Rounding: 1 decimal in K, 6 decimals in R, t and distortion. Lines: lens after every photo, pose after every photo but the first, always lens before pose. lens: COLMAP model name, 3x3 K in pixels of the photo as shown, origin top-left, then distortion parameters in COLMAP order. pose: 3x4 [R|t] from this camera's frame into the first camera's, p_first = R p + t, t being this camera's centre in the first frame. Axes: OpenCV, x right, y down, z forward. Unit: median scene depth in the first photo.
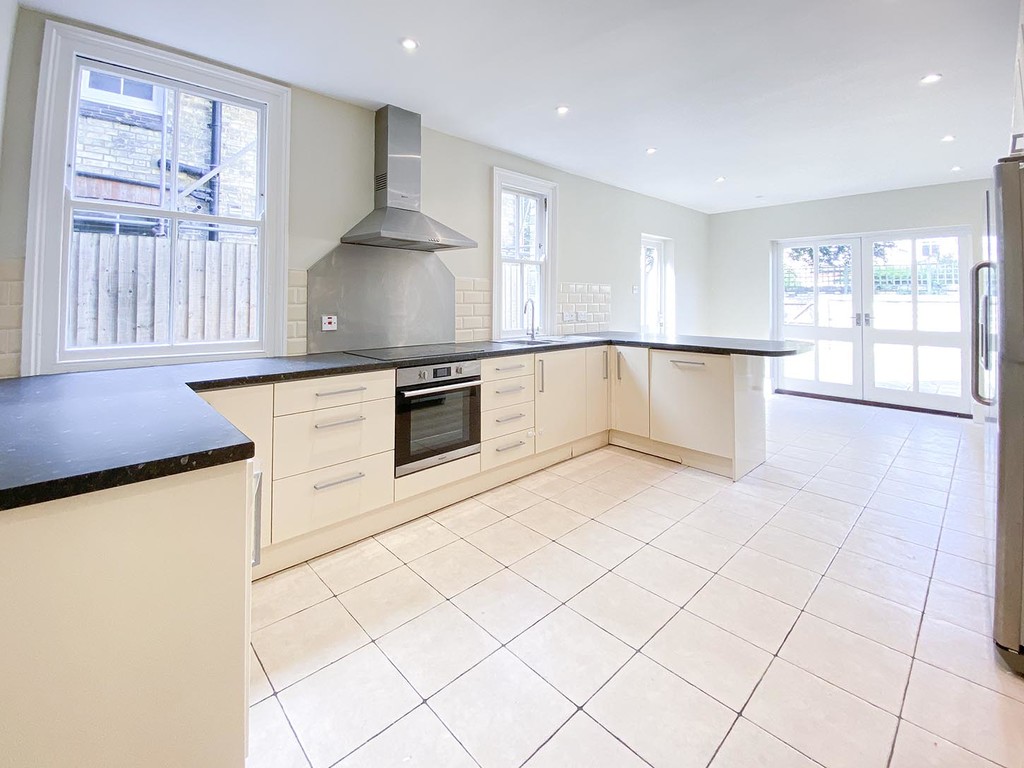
lens RADIAL K [[403.8, 0, 512.0], [0, 403.8, 384.0], [0, 0, 1]] dist [-0.000194, -0.000077]
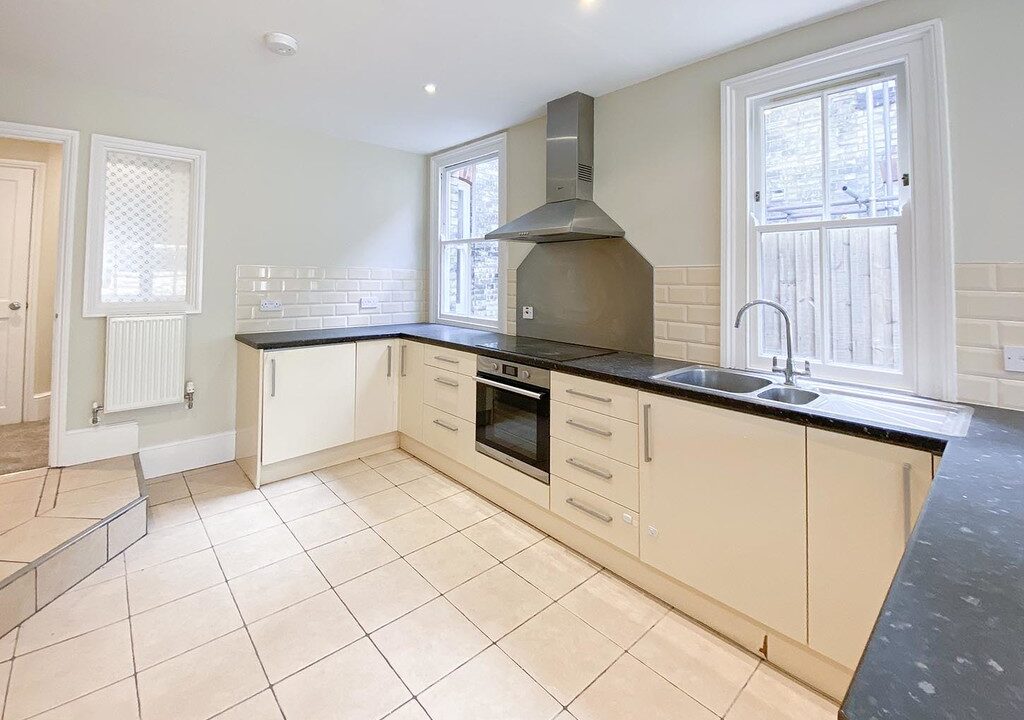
lens RADIAL K [[478.2, 0, 512.0], [0, 478.2, 360.0], [0, 0, 1]] dist [-0.000125, -0.000168]
pose [[-0.041429, 0.162803, -0.985788, 0.915126], [-0.220095, 0.960913, 0.167944, -0.237782], [0.974598, 0.223925, -0.003977, 0.978204]]
